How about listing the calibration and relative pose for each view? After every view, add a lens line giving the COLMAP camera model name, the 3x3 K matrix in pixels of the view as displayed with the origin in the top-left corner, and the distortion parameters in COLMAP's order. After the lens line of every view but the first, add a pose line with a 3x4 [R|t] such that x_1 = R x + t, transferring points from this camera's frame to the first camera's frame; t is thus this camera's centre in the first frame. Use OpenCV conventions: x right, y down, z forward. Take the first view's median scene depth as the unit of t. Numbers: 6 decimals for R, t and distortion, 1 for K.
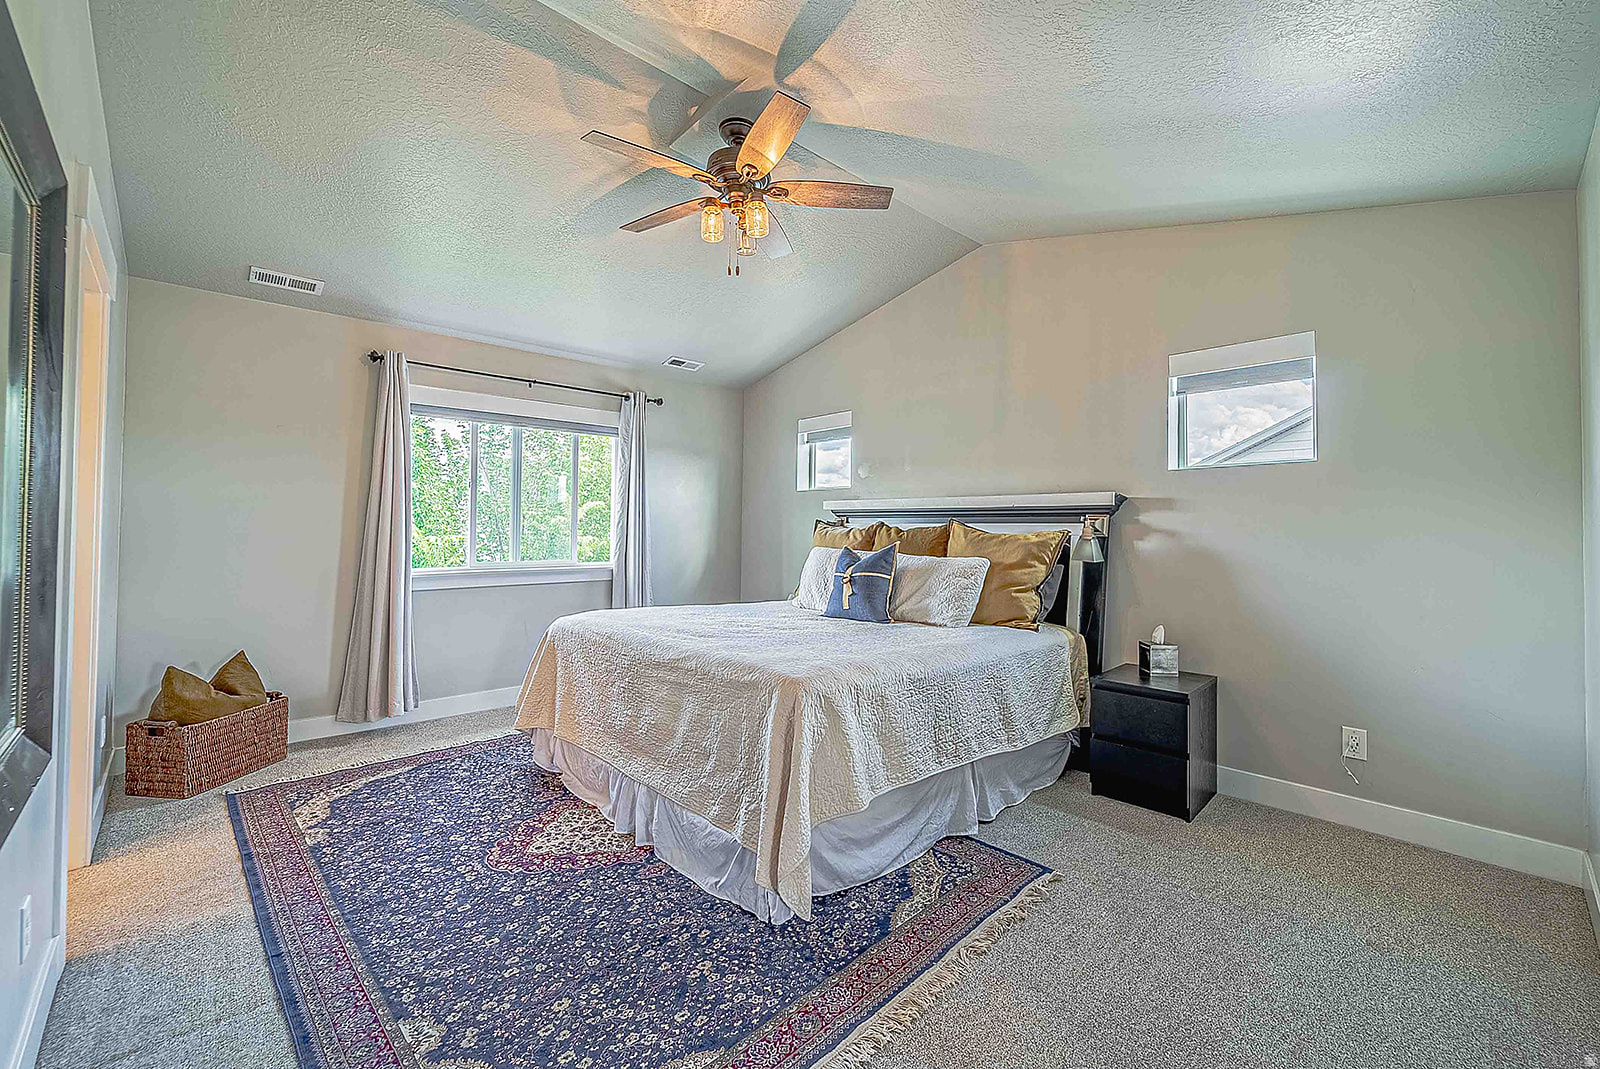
lens RADIAL K [[655.4, 0, 800.5], [0, 655.4, 513.7], [0, 0, 1]] dist [0.003794, -0.002372]
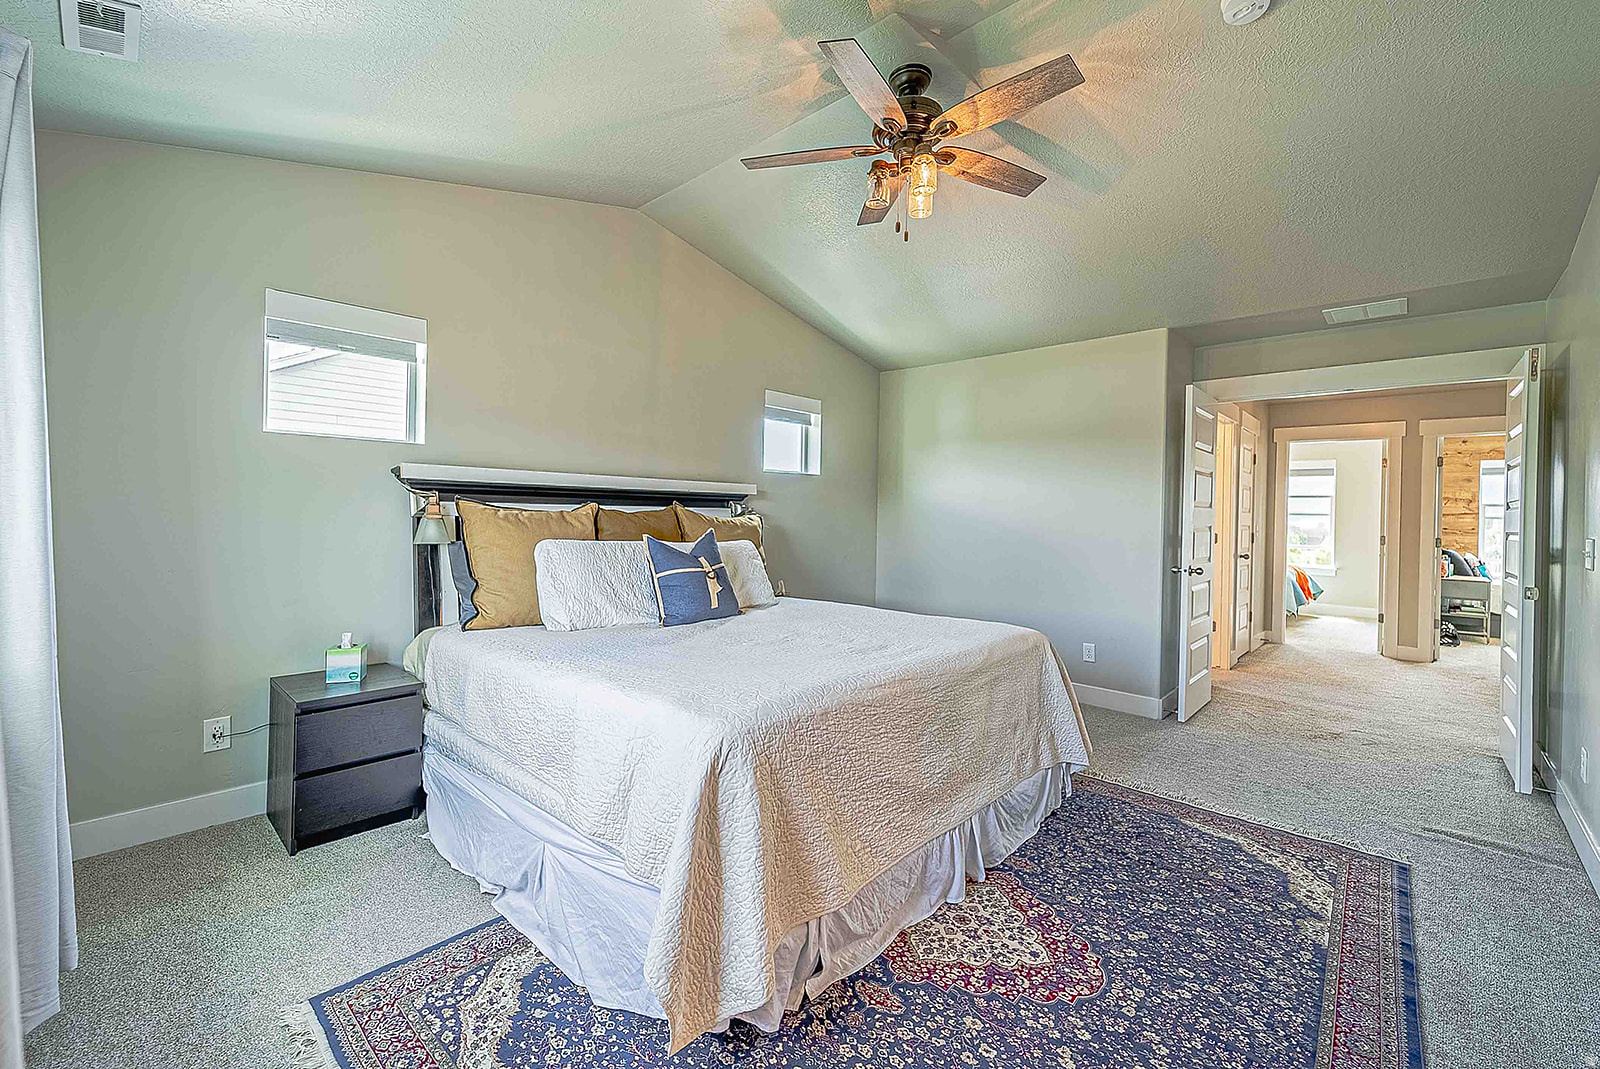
lens RADIAL K [[655.4, 0, 800.5], [0, 655.4, 513.7], [0, 0, 1]] dist [0.003794, -0.002372]
pose [[-0.066096, -0.007032, 0.997789, -1.027825], [-0.045962, 0.998935, 0.003995, 0.017531], [-0.996754, -0.045596, -0.066348, 1.226010]]
